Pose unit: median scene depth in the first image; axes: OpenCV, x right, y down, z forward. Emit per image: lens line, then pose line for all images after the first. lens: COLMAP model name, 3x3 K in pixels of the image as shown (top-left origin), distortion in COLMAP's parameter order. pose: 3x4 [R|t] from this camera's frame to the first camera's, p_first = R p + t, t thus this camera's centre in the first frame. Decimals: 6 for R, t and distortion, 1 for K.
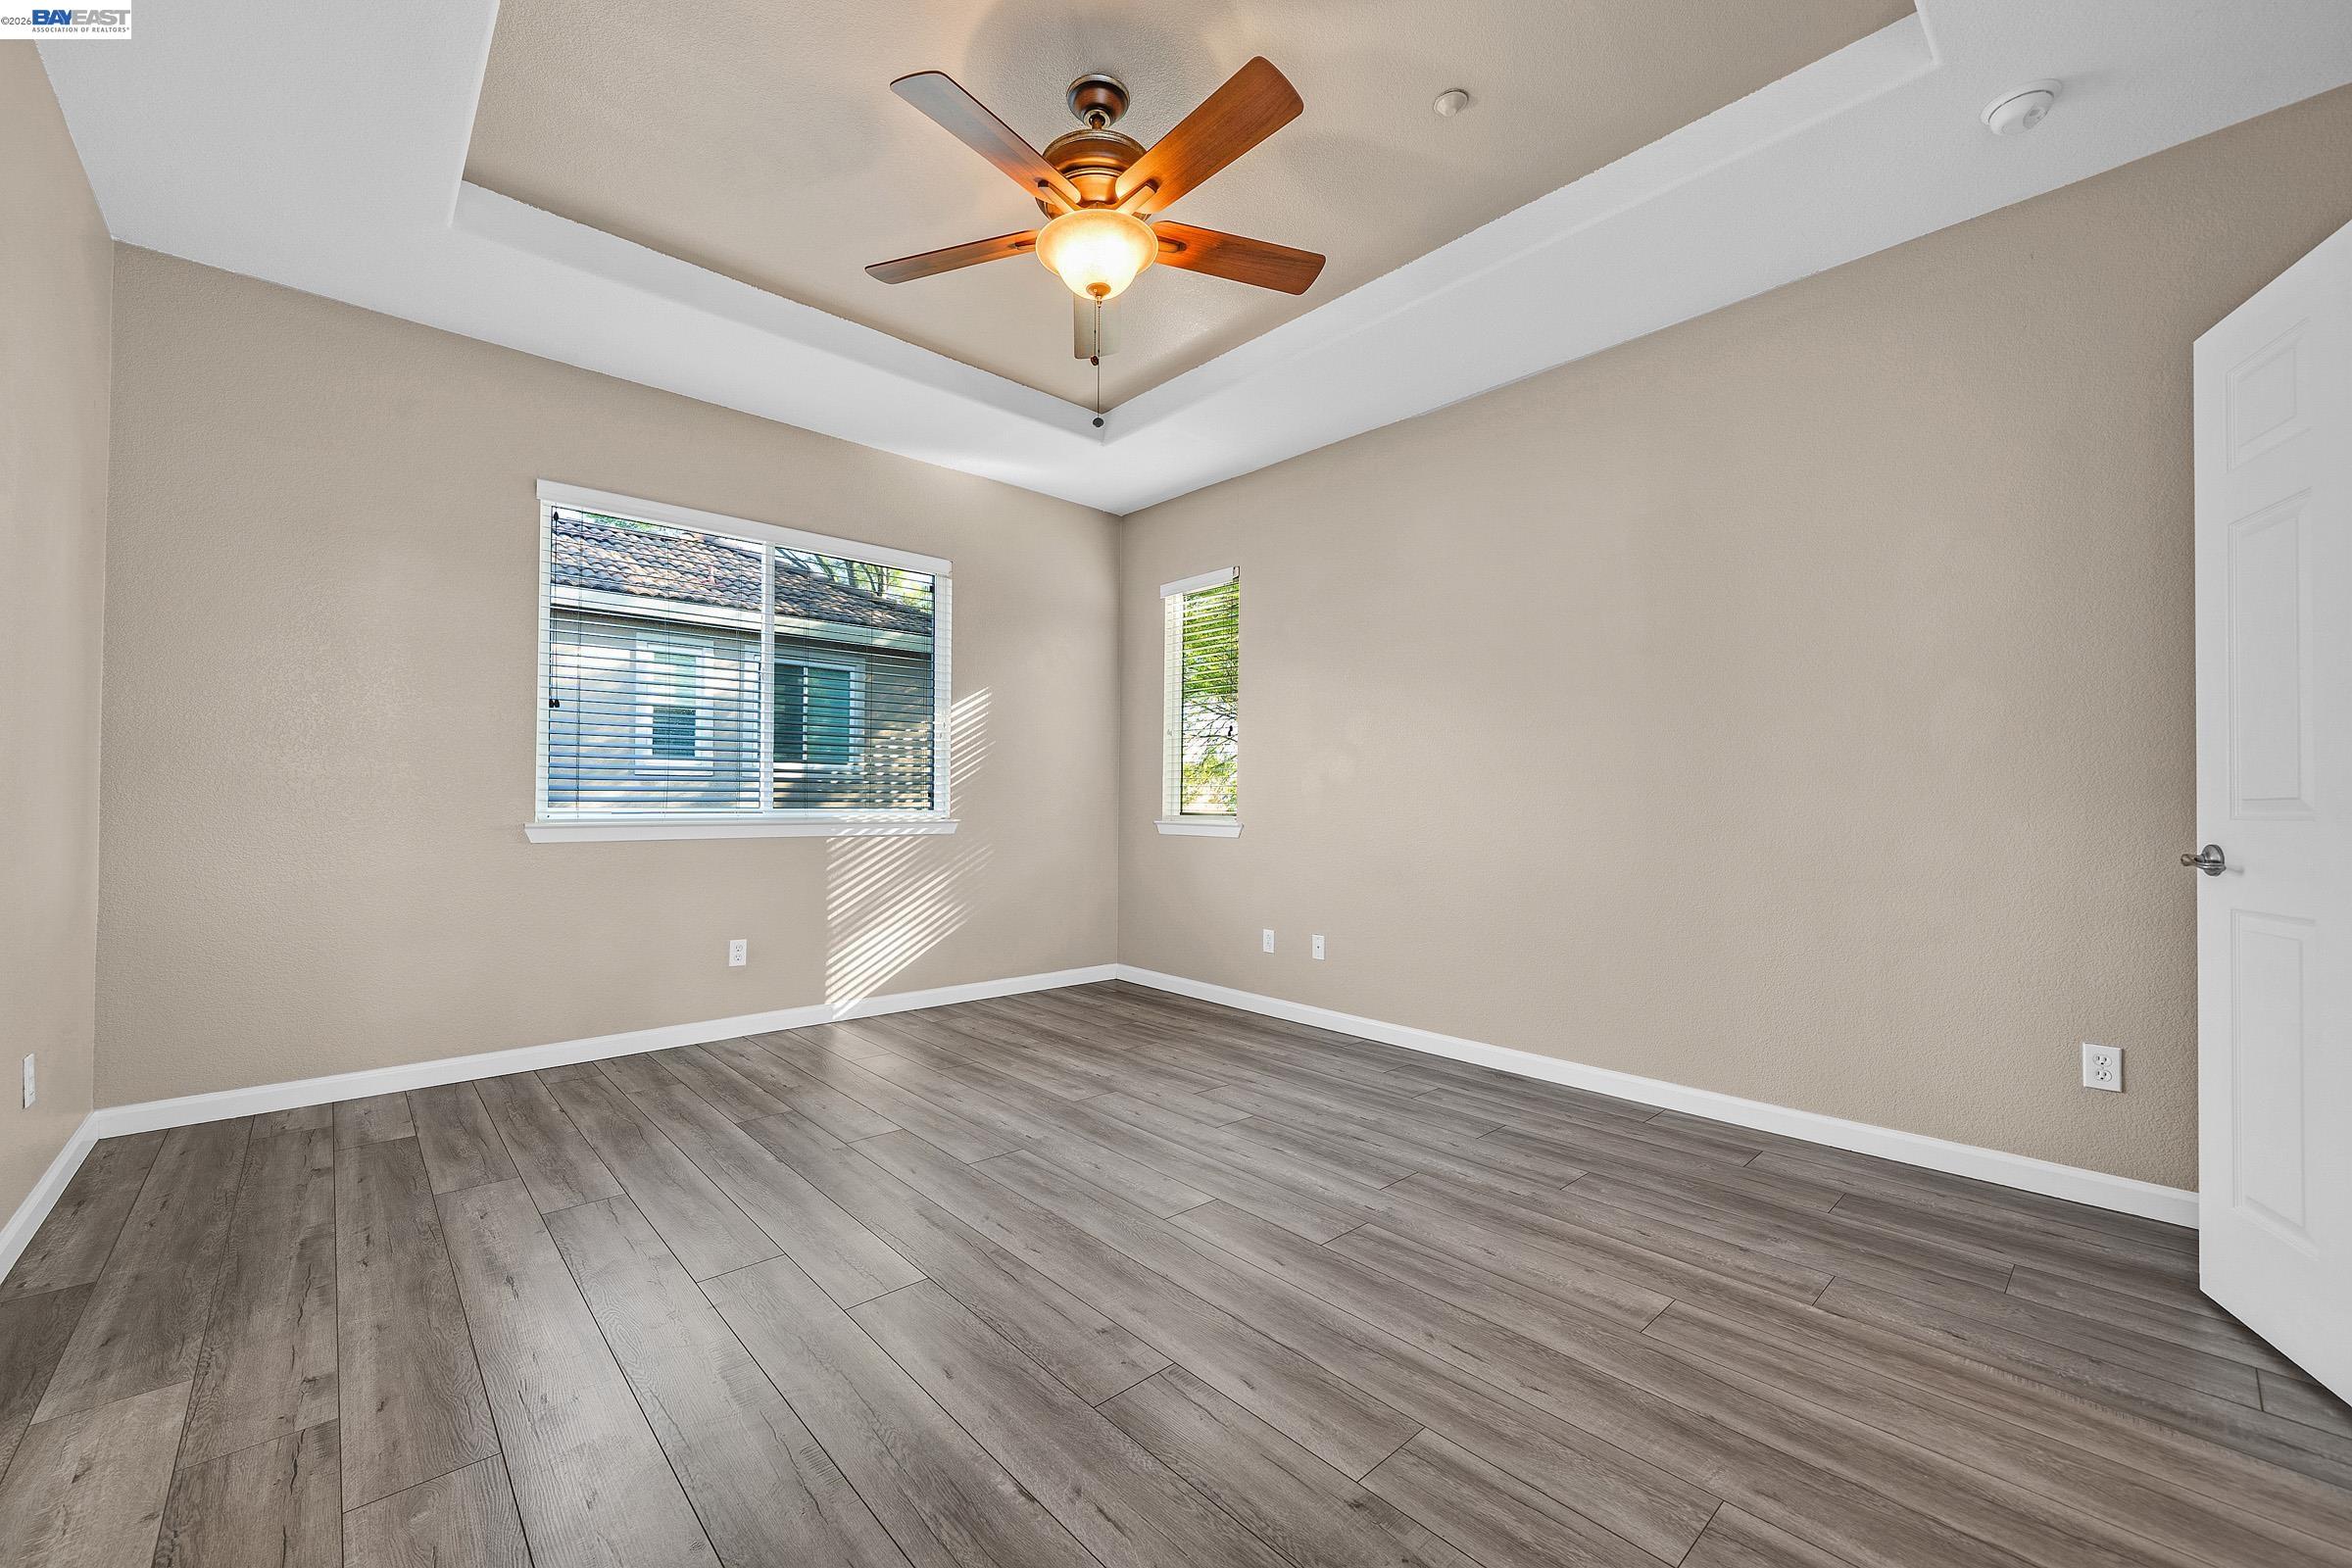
lens RADIAL K [[913.9, 0, 1115.6], [0, 913.9, 790.1], [0, 0, 1]] dist [-0.003460, -0.000262]
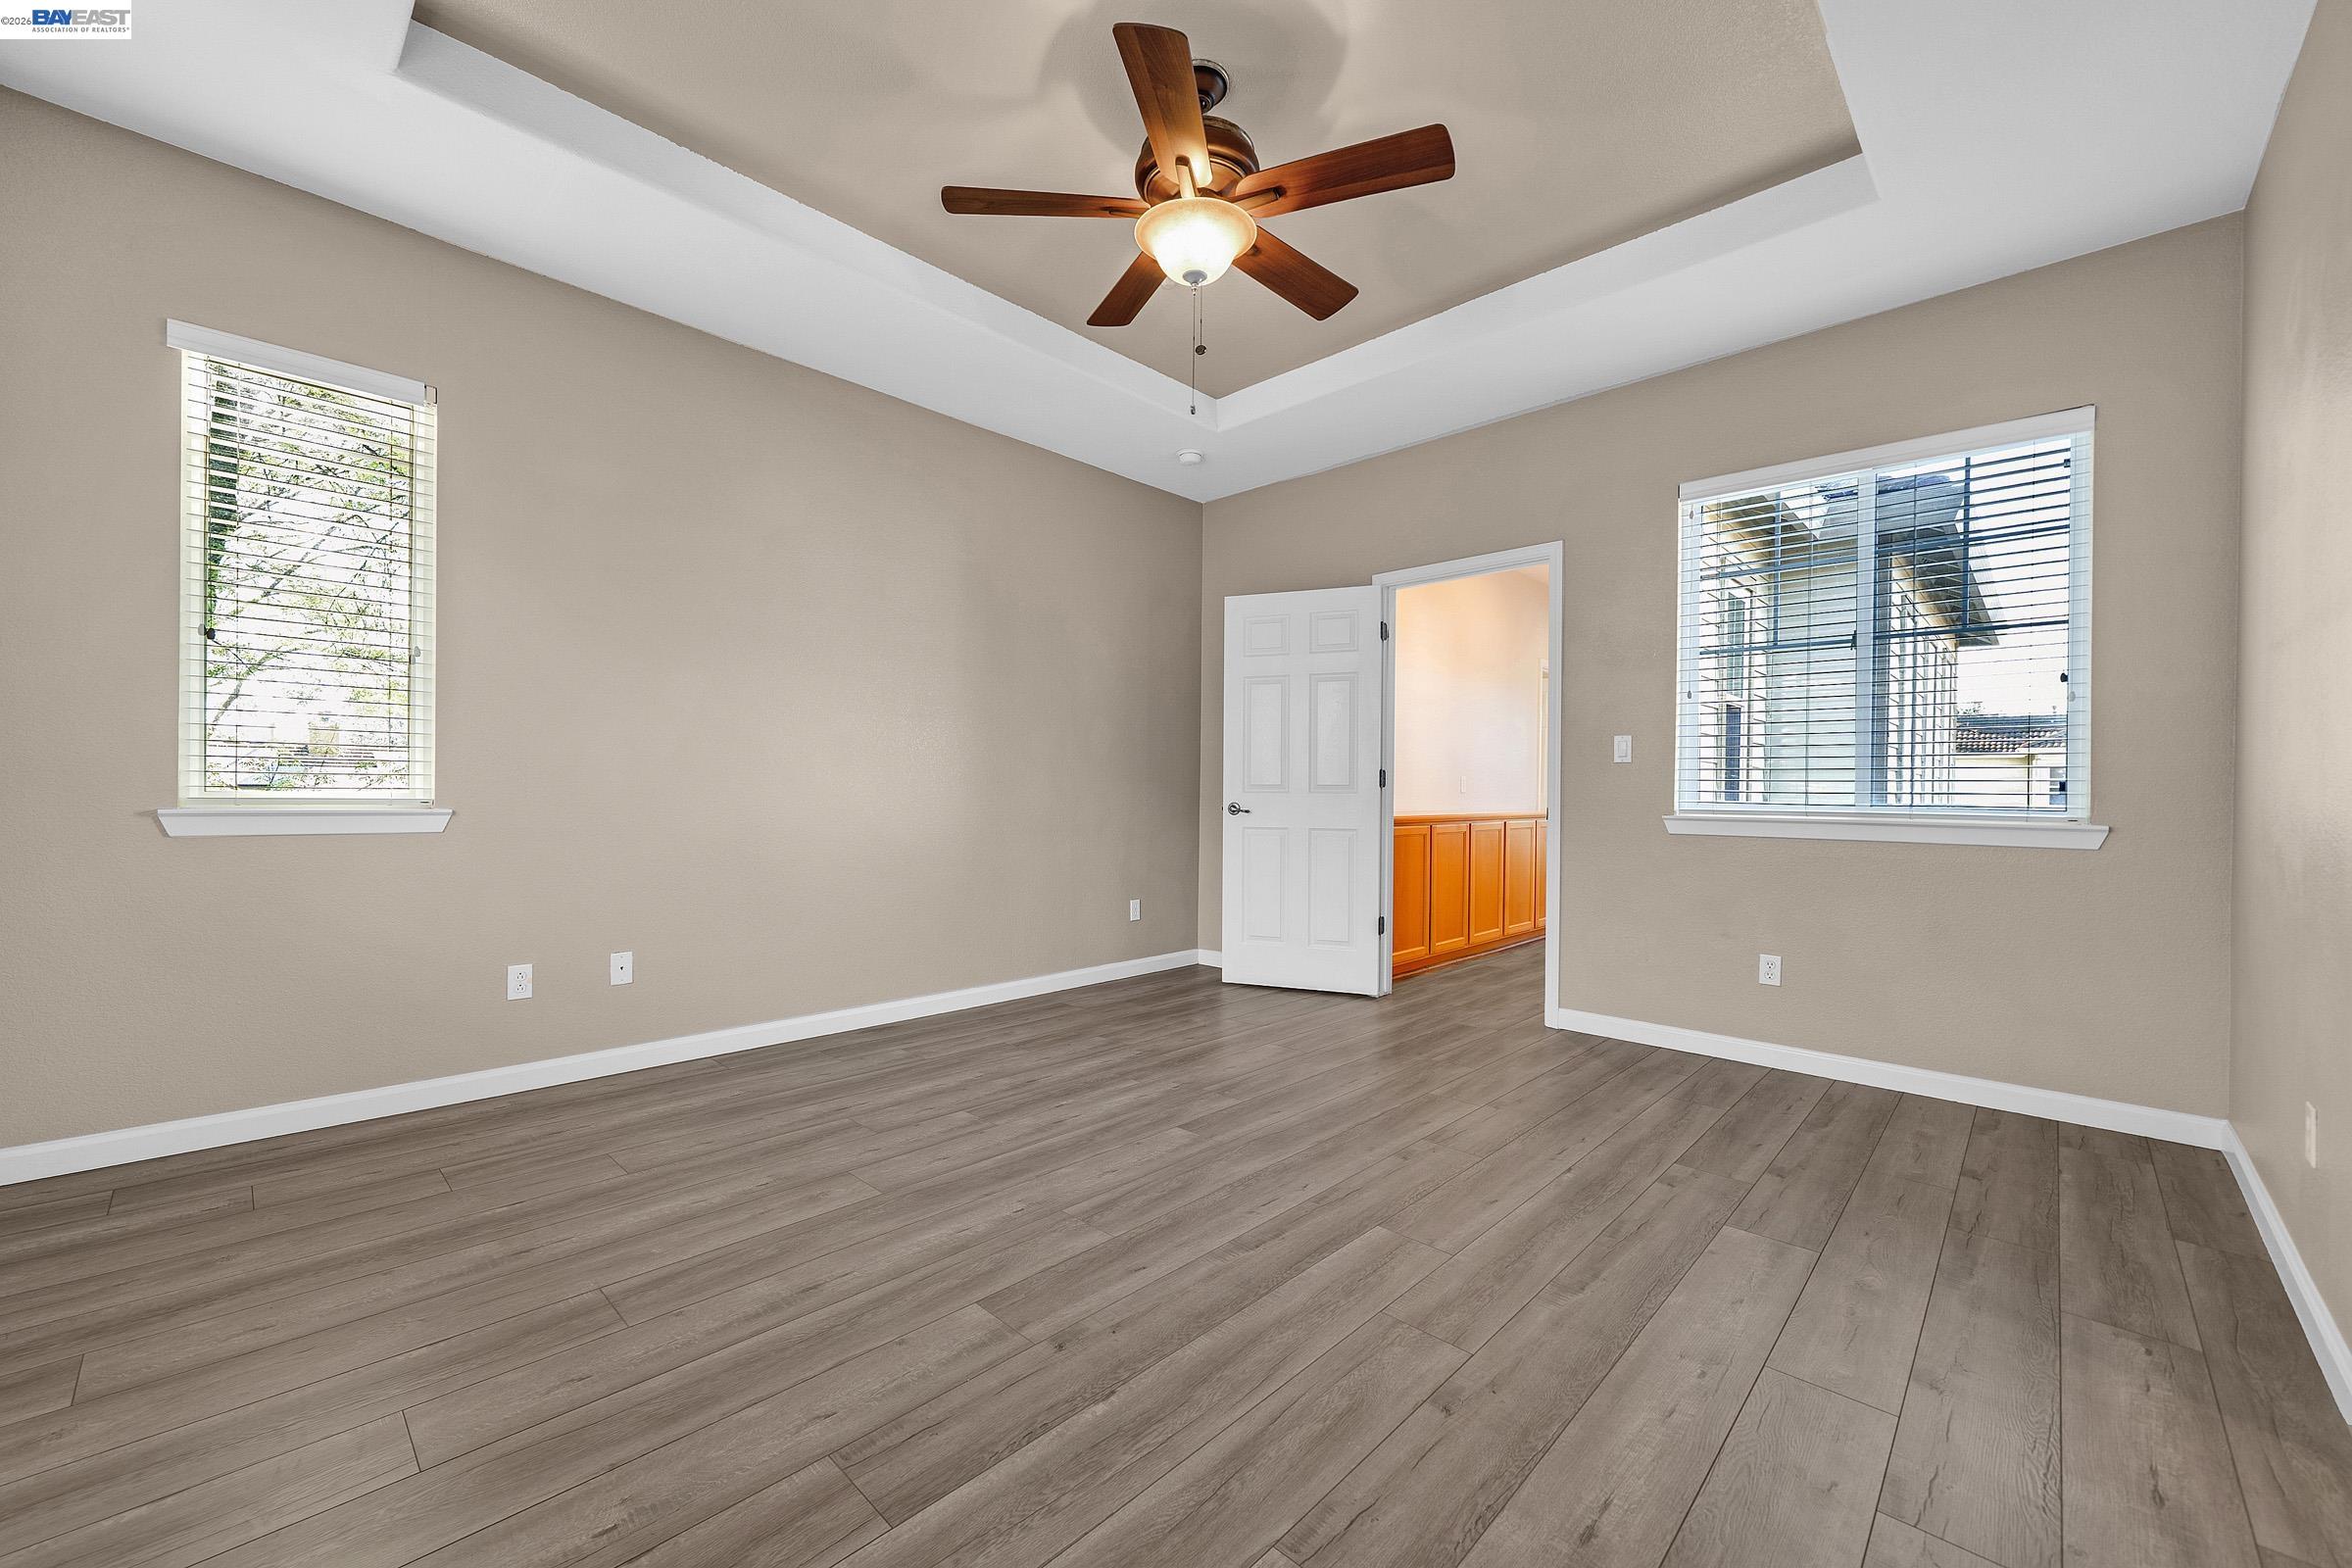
lens RADIAL K [[913.9, 0, 1180.0], [0, 913.9, 785.8], [0, 0, 1]] dist [-0.003460, -0.000262]
pose [[-0.095031, -0.002957, 0.995470, -0.832218], [-0.029111, 0.999576, 0.000190, 0.010342], [-0.995049, -0.028962, -0.095076, 0.888693]]
